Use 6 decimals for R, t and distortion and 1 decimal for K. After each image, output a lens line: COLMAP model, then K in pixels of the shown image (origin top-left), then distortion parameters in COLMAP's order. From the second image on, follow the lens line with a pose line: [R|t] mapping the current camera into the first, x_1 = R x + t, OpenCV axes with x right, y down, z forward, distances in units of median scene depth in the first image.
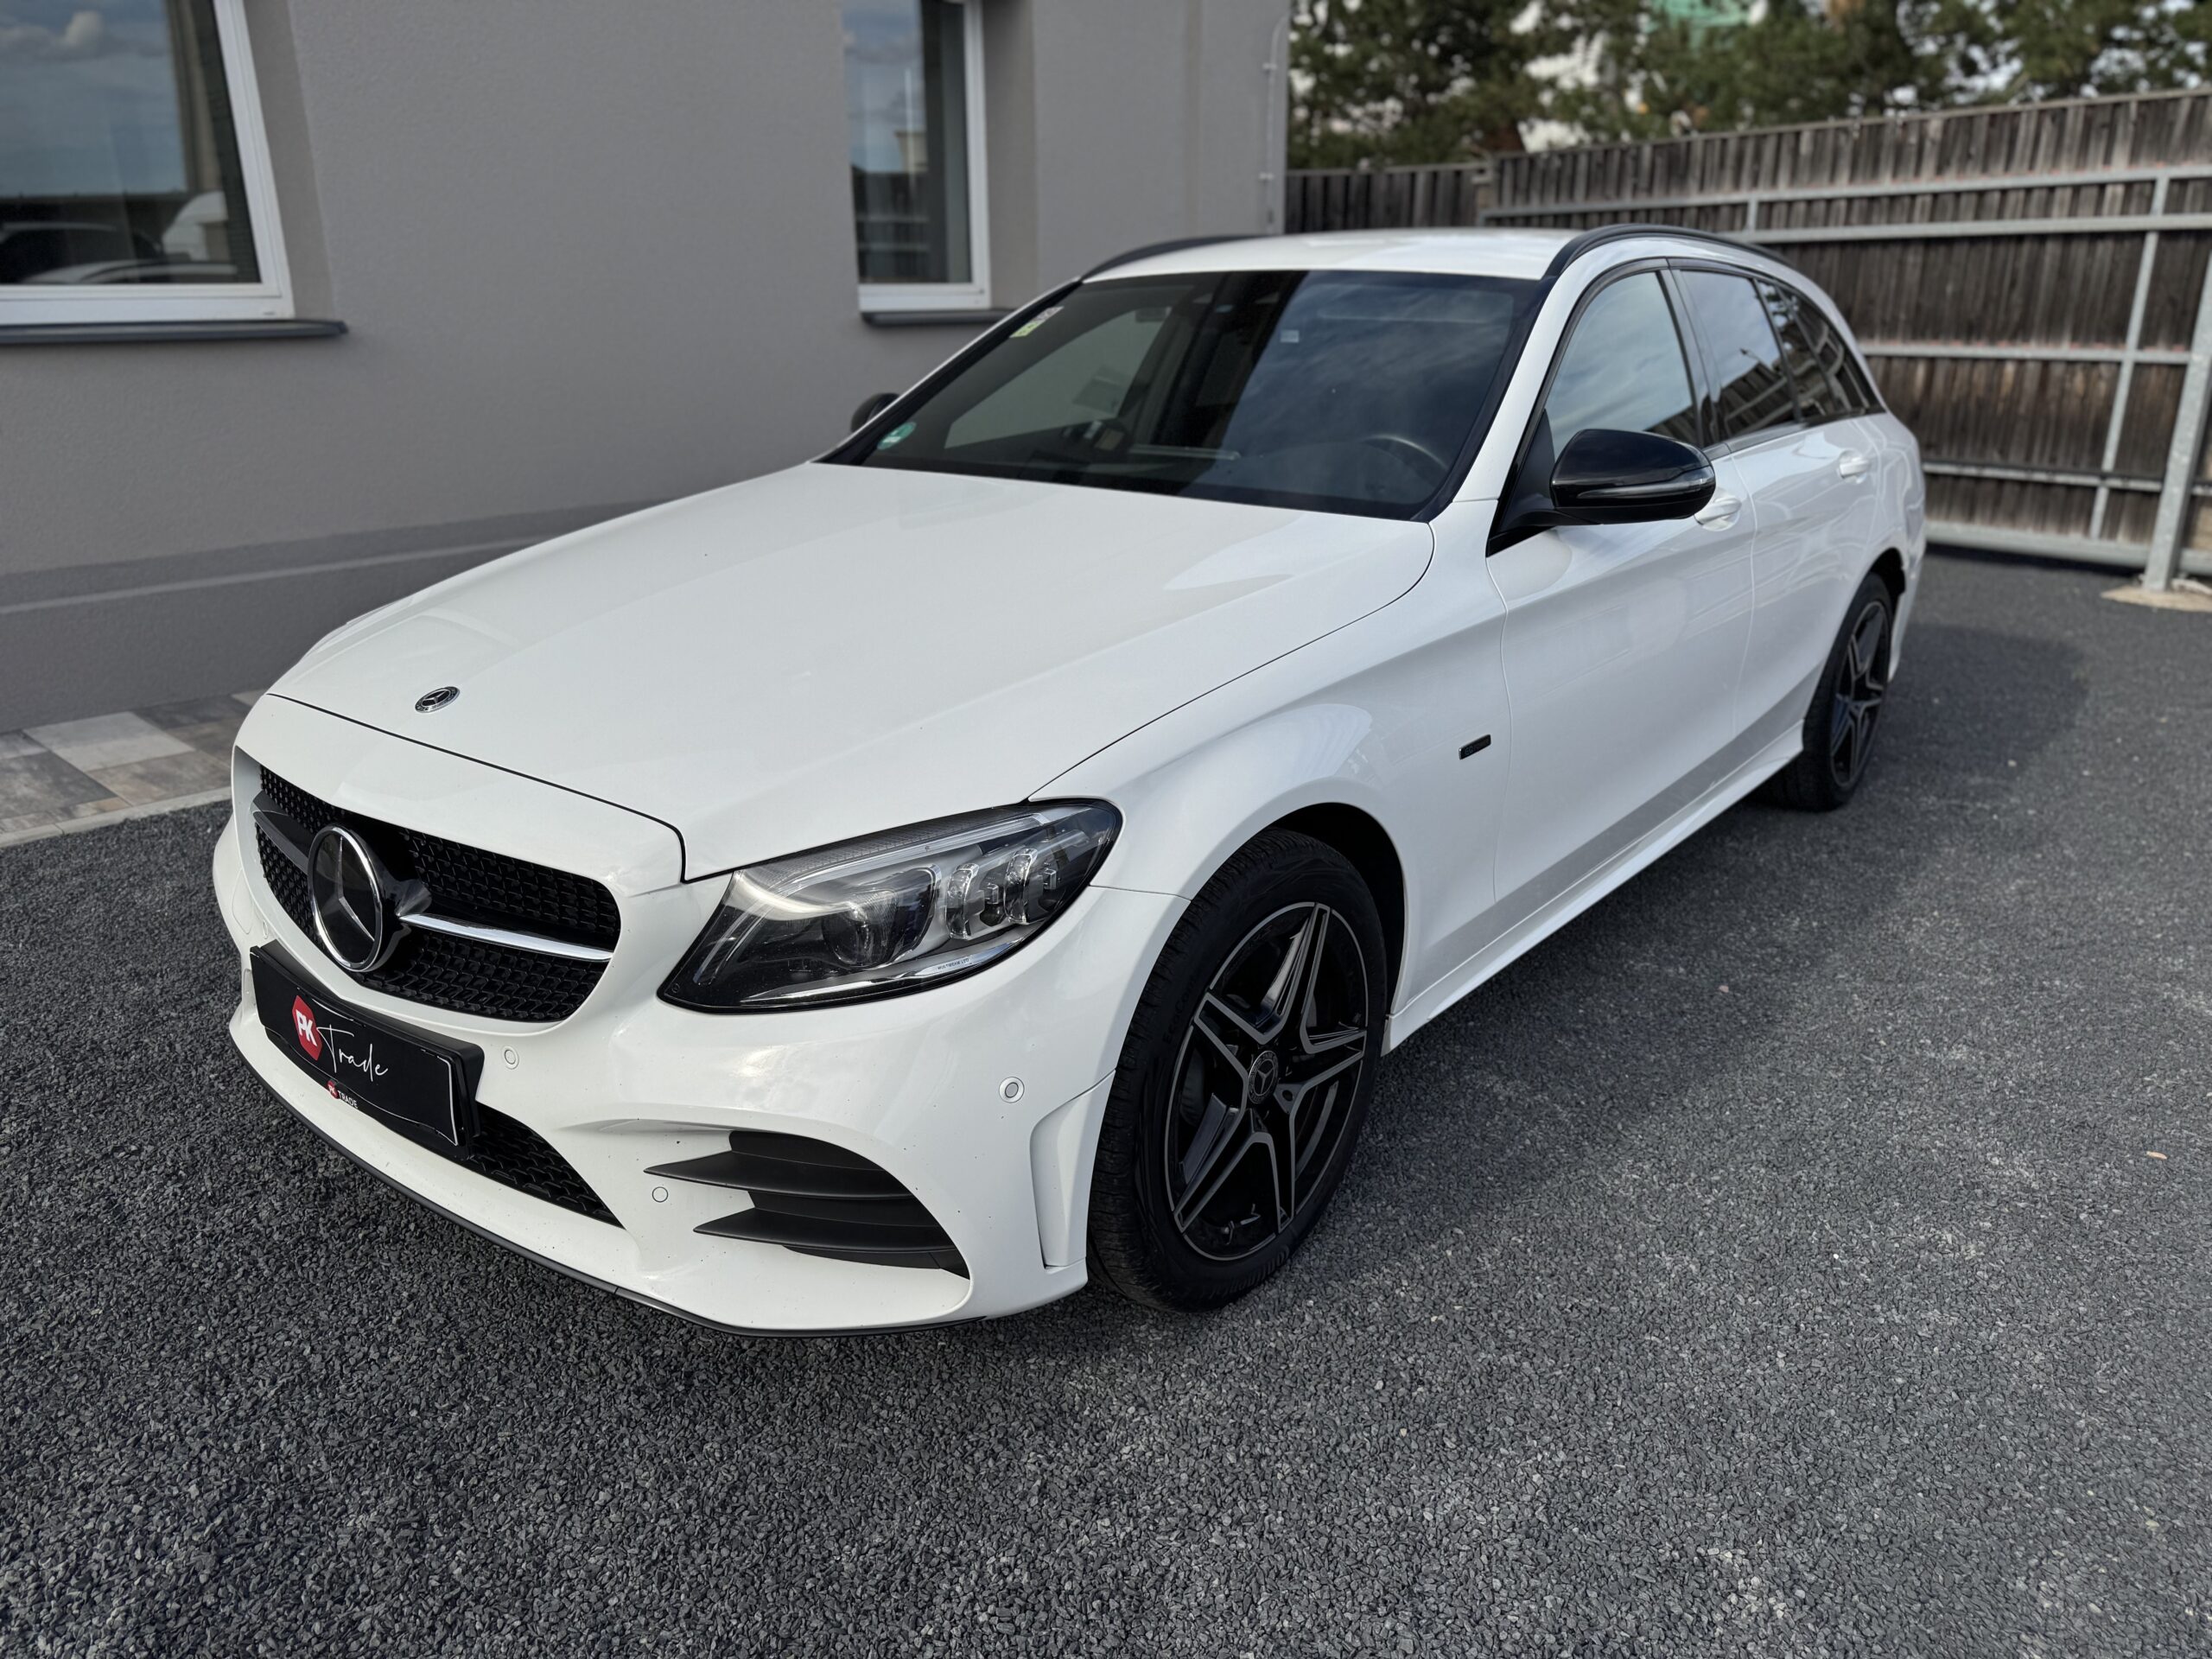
lens RADIAL K [[1616.9, 0, 1101.5], [0, 1616.9, 832.7], [0, 0, 1]] dist [0.022212, -0.014256]
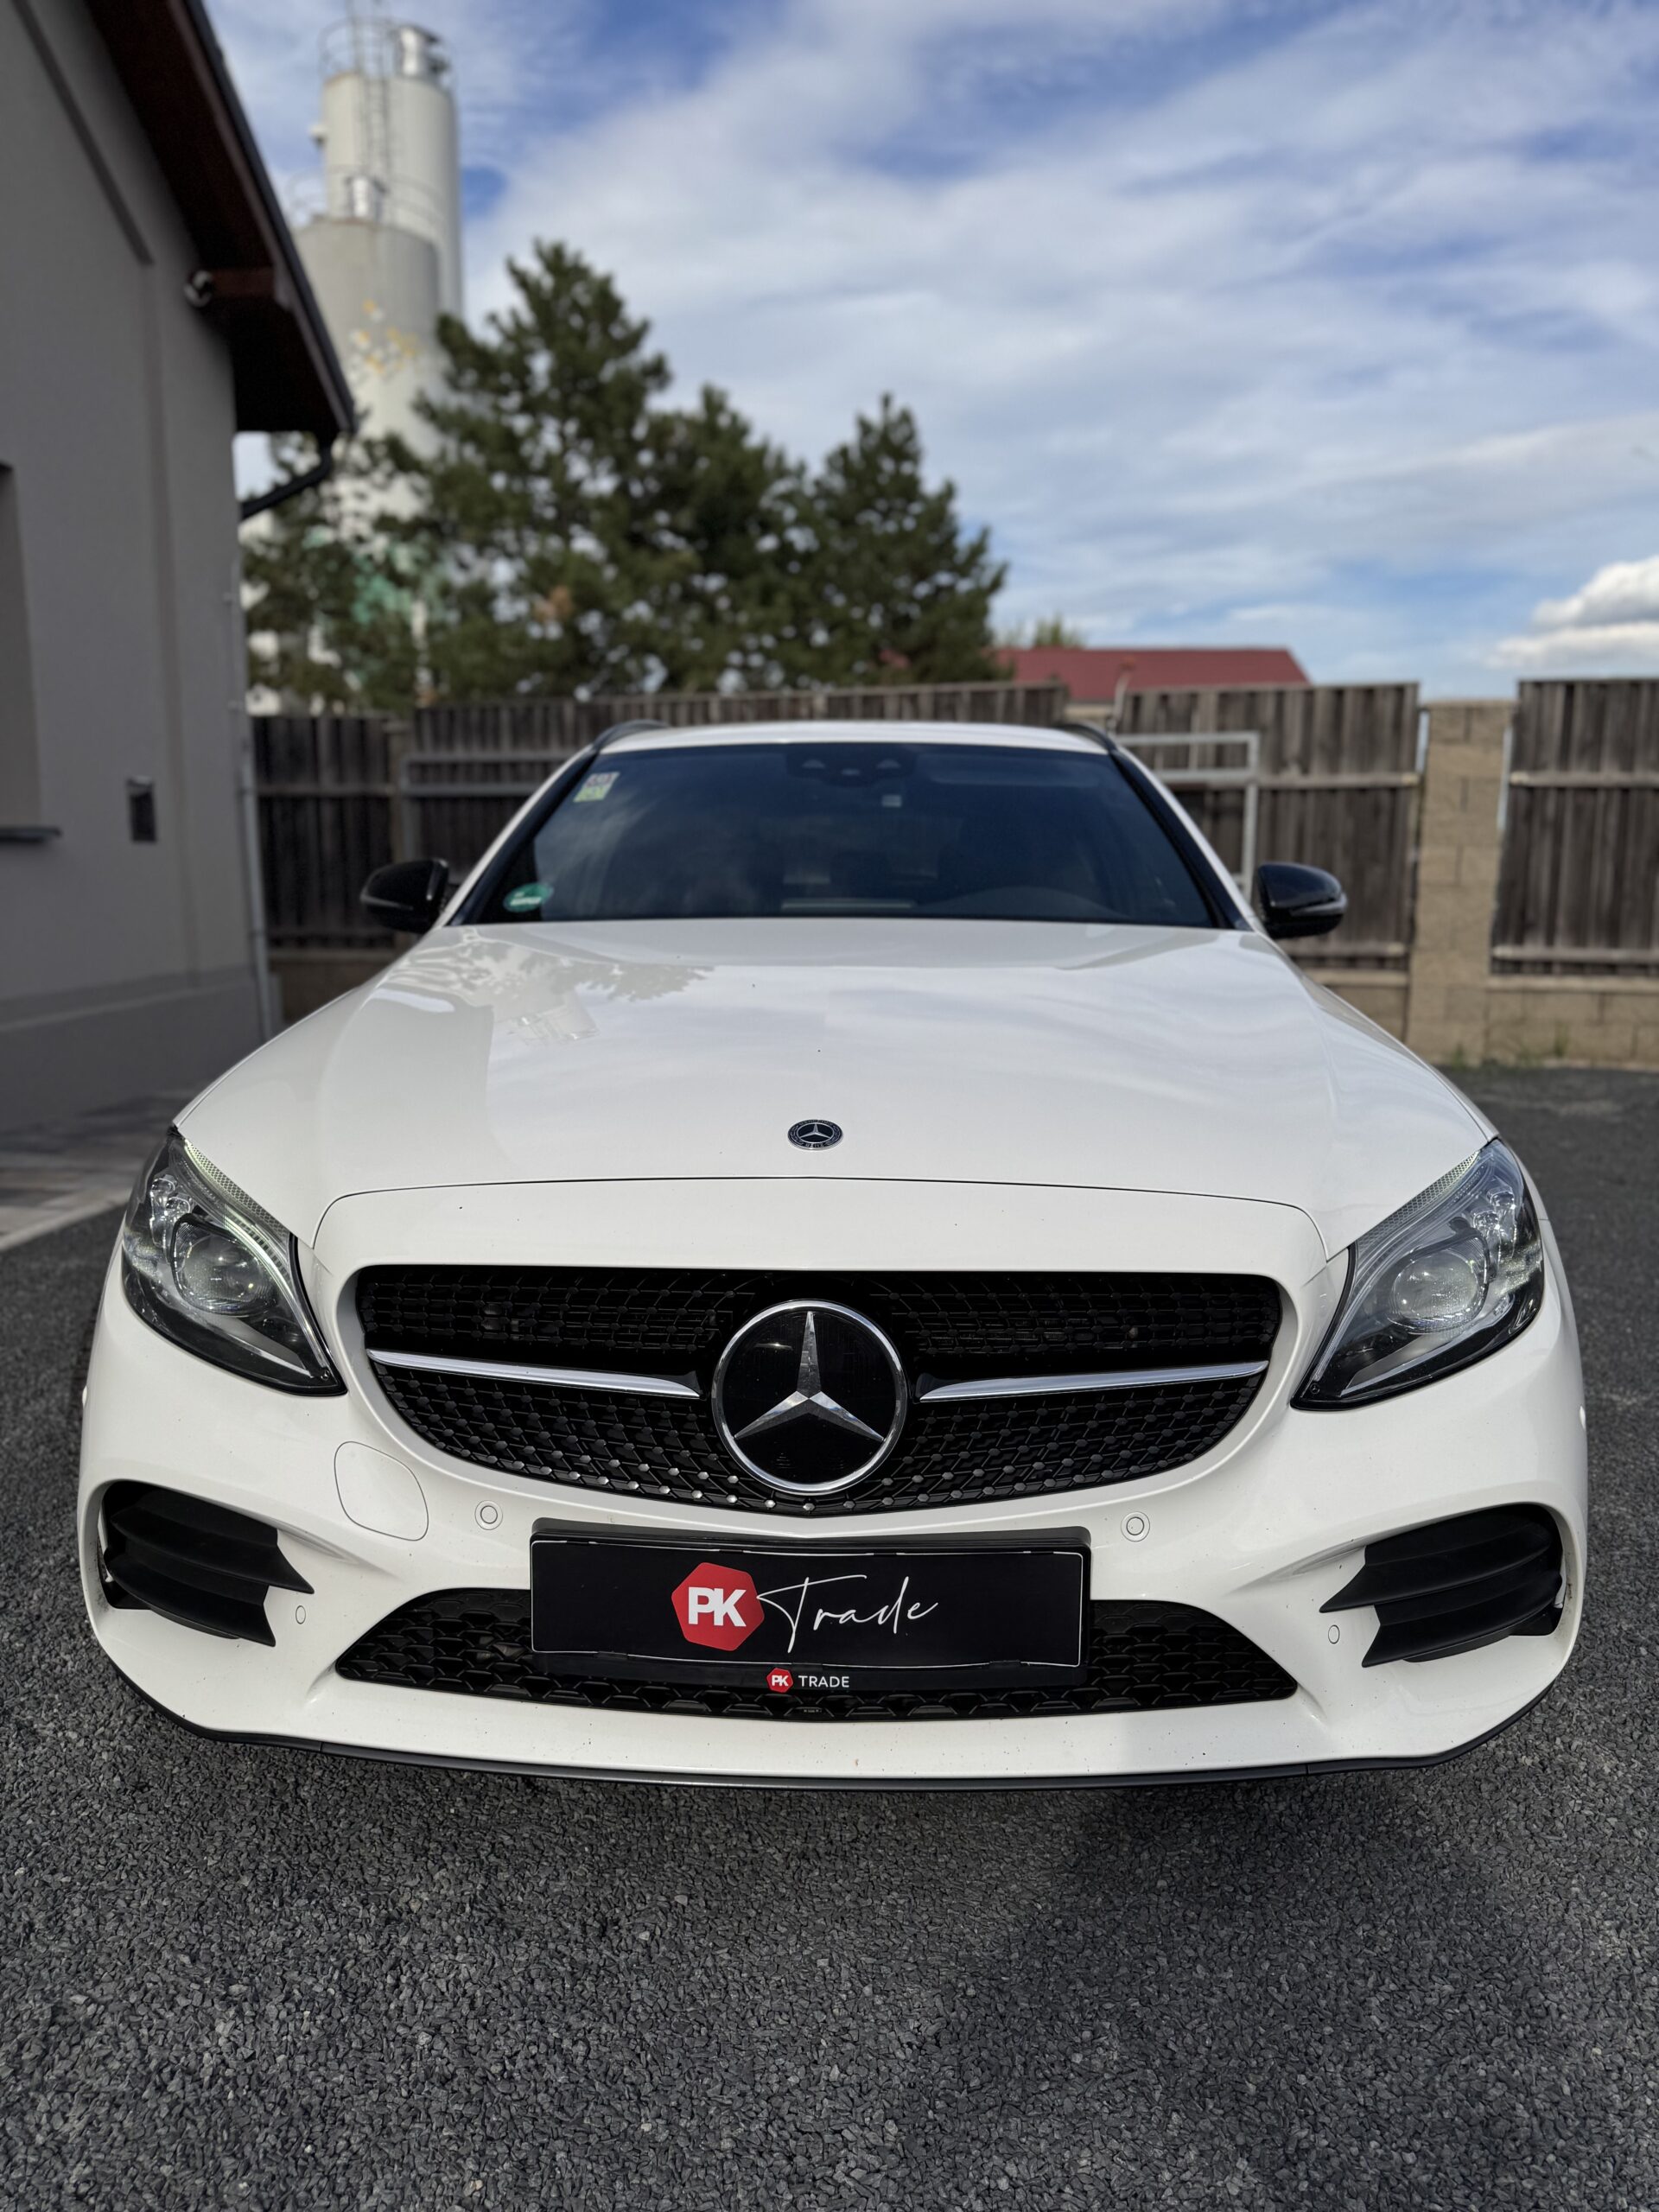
lens RADIAL K [[1616.9, 0, 826.1], [0, 1616.9, 1105.4], [0, 0, 1]] dist [0.022212, -0.014256]
pose [[0.809091, -0.081714, 0.581975, -0.732173], [0.180837, 0.976854, -0.114251, -0.003475], [-0.559169, 0.197682, 0.805141, 0.295249]]
